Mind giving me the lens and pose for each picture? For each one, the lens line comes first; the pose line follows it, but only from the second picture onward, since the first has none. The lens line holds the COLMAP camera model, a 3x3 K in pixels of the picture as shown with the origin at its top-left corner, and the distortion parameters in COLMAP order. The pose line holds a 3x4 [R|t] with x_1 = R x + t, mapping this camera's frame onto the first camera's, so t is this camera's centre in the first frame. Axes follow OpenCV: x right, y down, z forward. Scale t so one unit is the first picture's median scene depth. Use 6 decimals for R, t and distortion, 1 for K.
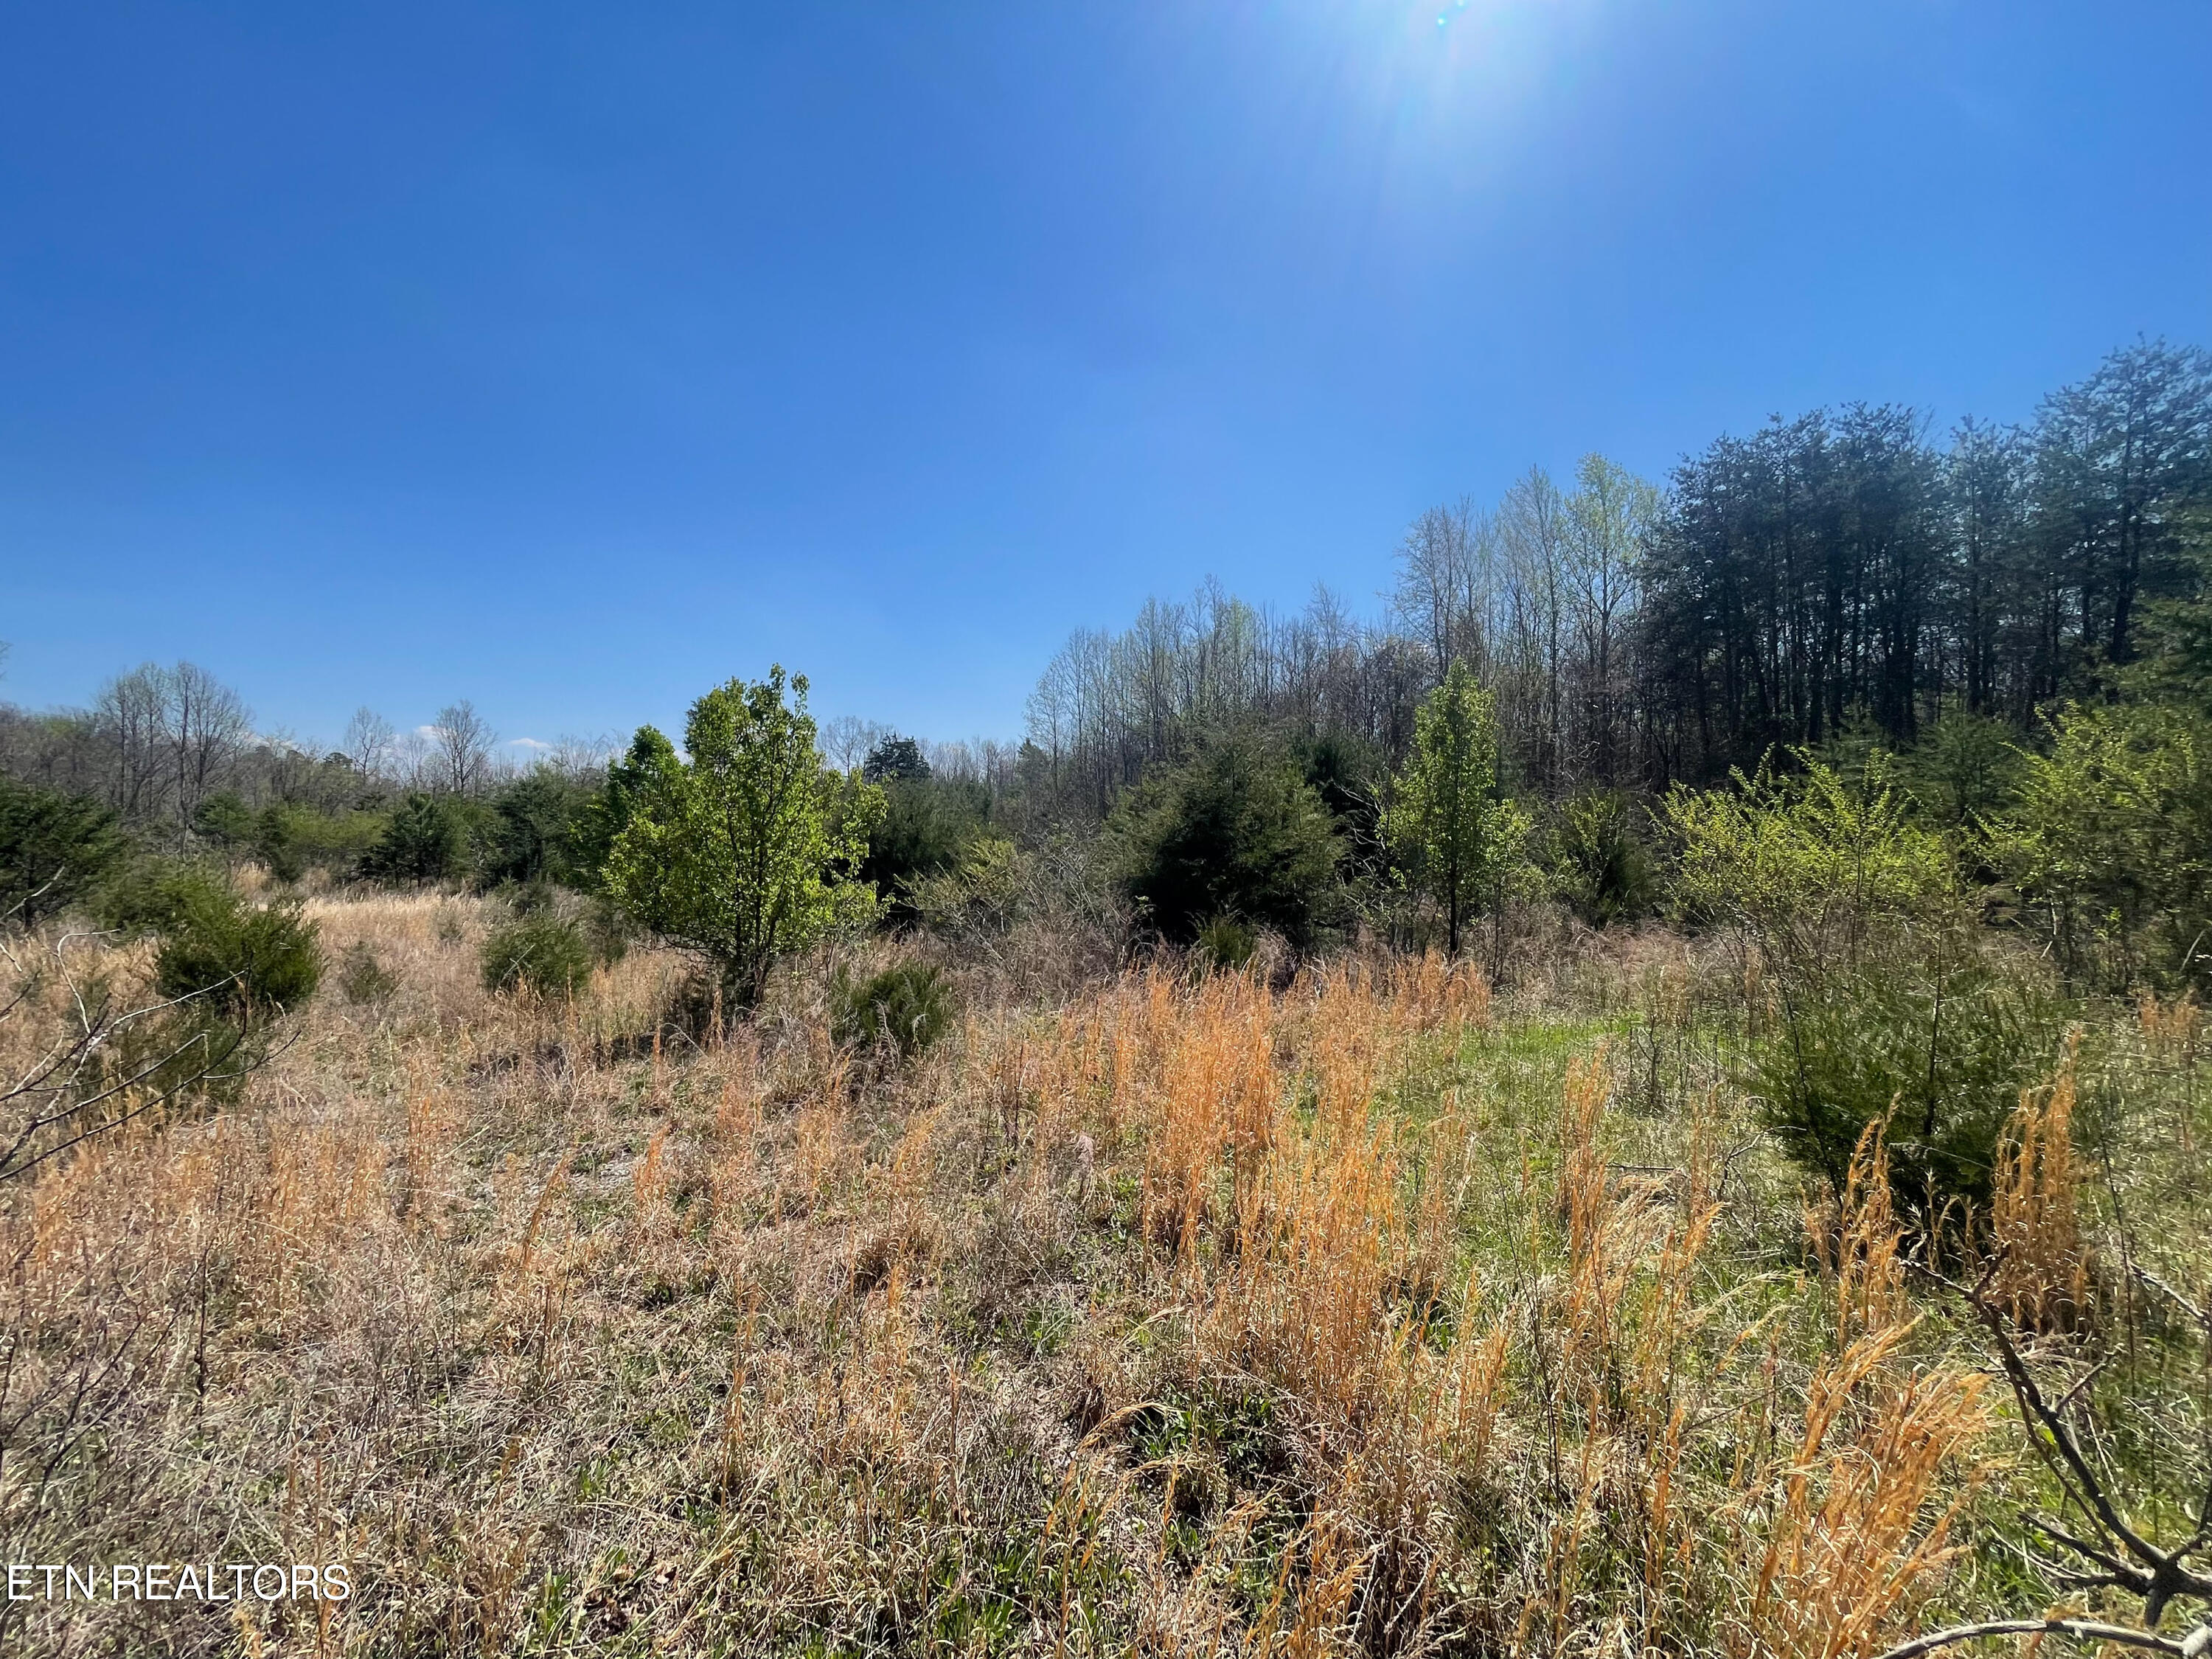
lens RADIAL K [[906.0, 0, 1089.9], [0, 906.0, 830.4], [0, 0, 1]] dist [0.013382, -0.001278]
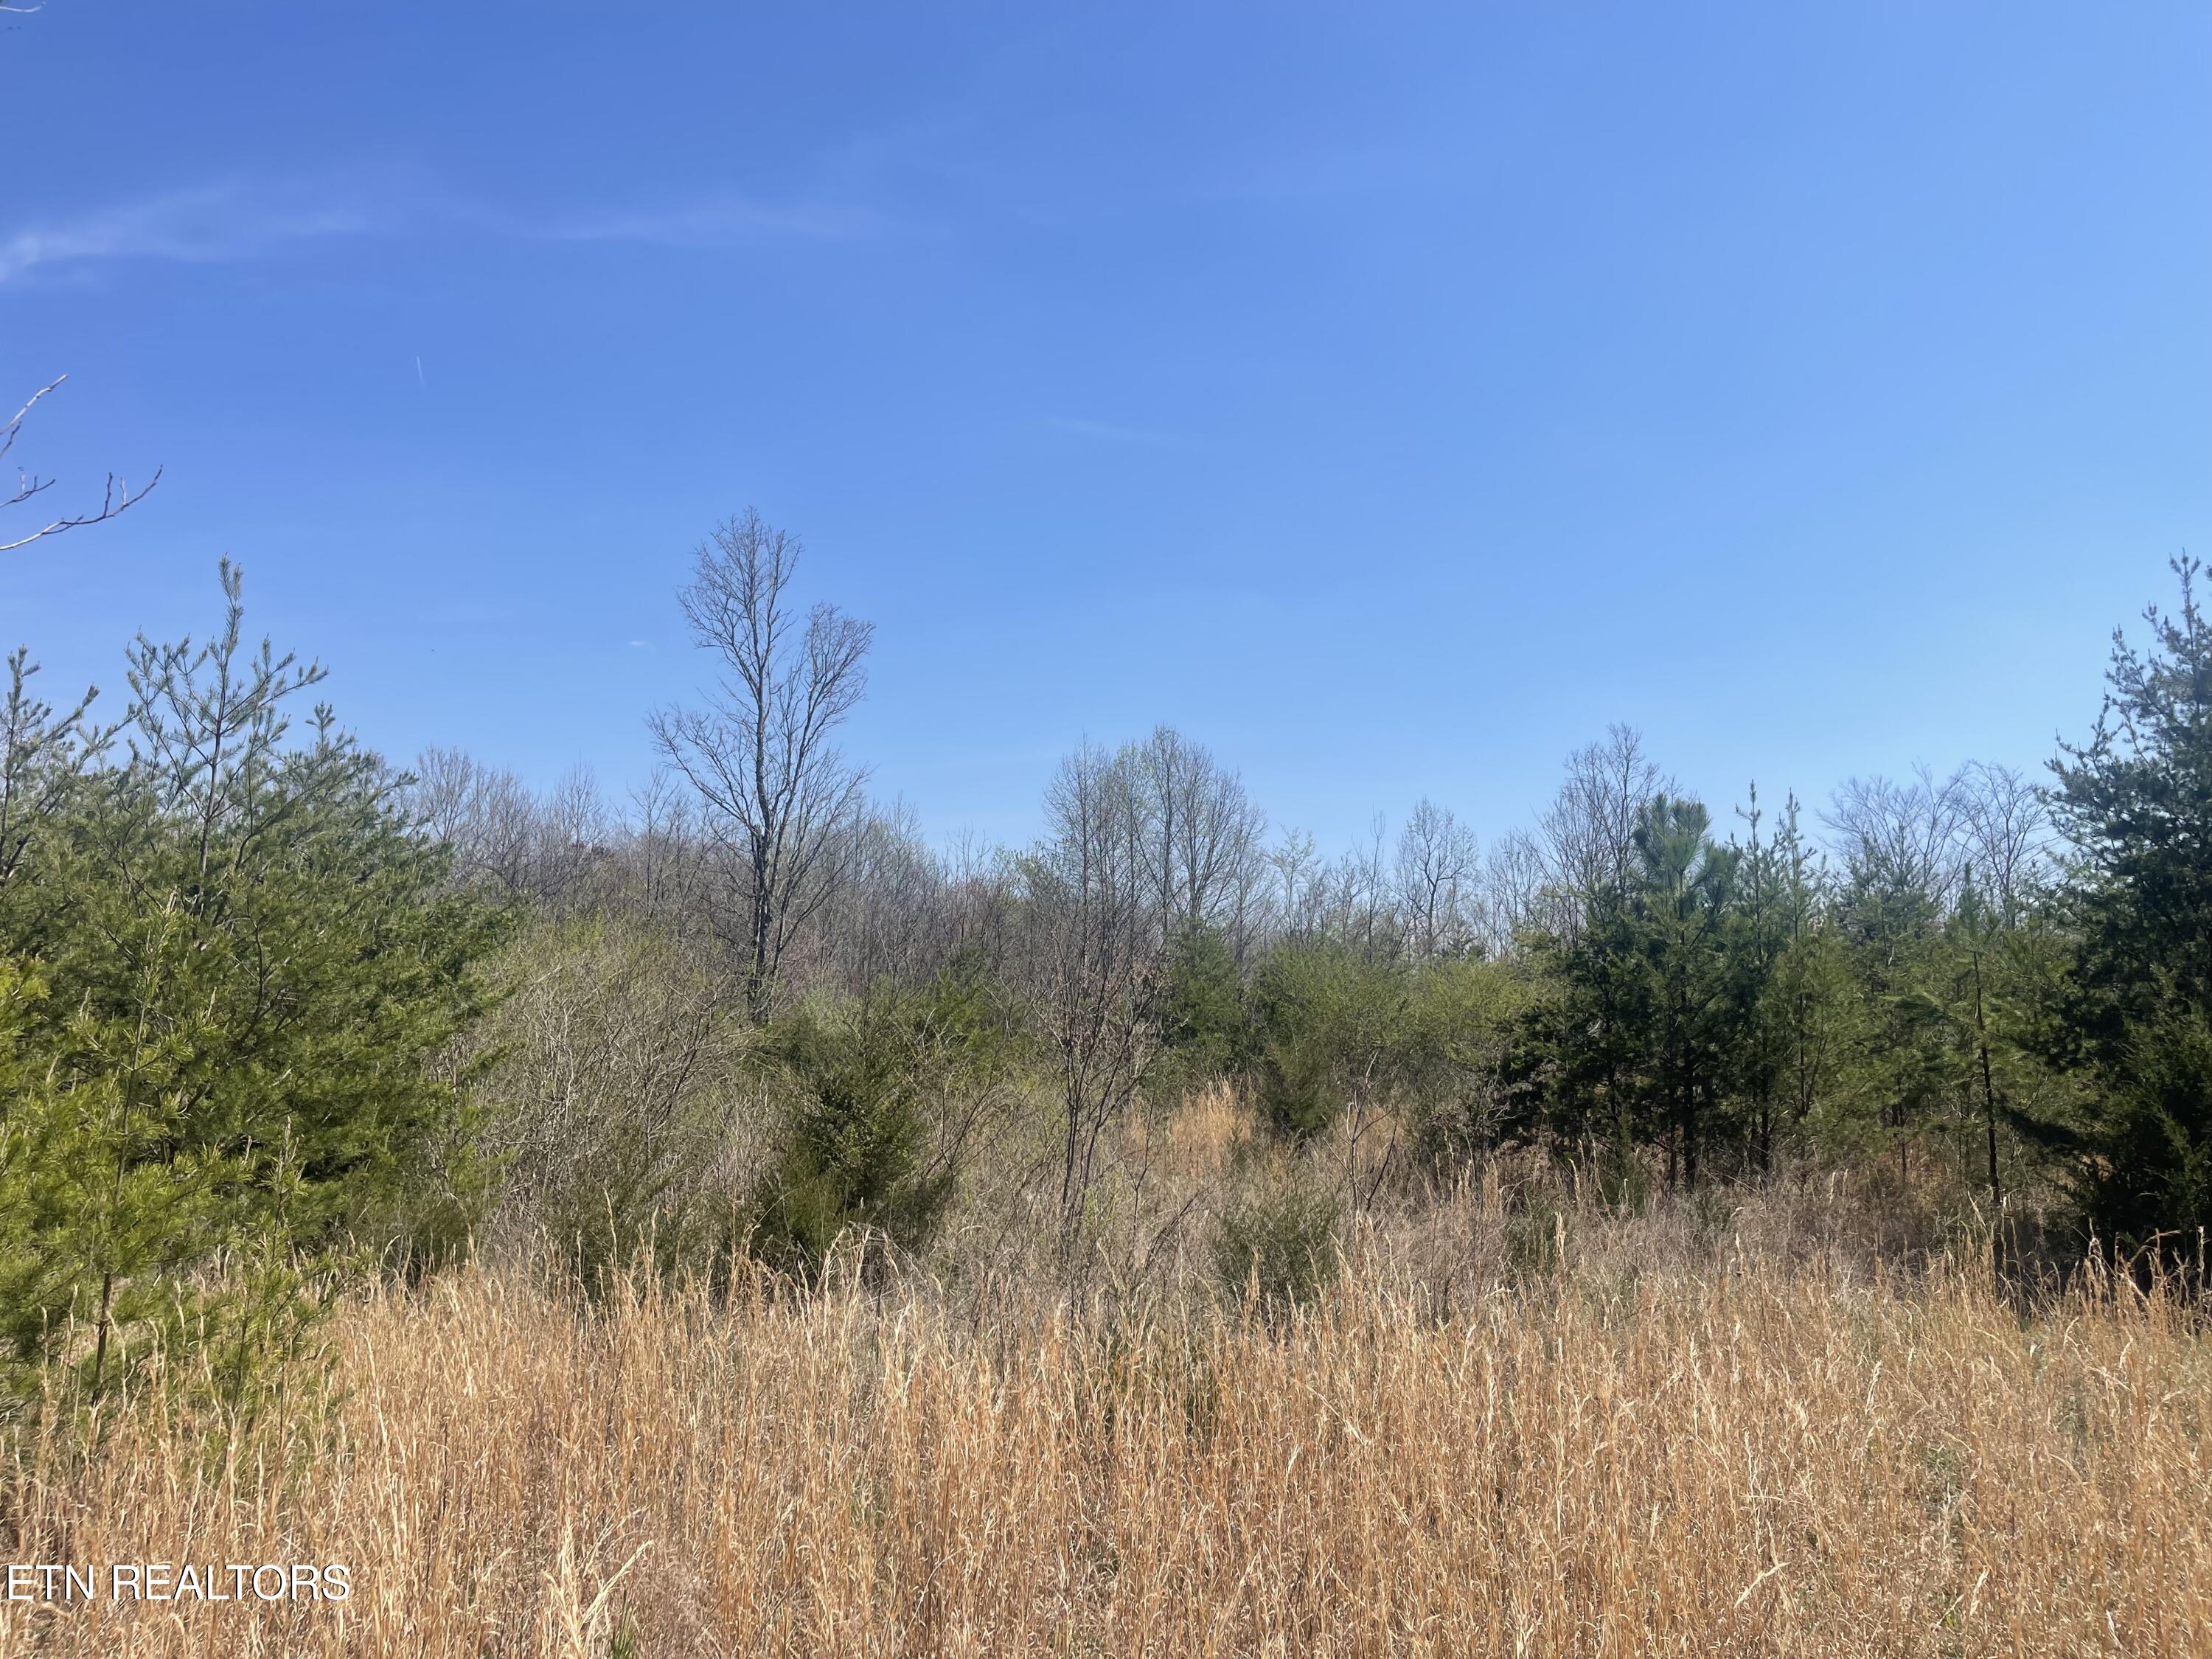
lens RADIAL K [[1618.1, 0, 1100.2], [0, 1618.1, 833.0], [0, 0, 1]] dist [0.002697, -0.029653]
pose [[0.654894, -0.110642, -0.747578, -2.724948], [-0.006065, 0.988423, -0.151600, 0.189755], [0.755697, 0.103816, 0.646641, 3.187929]]
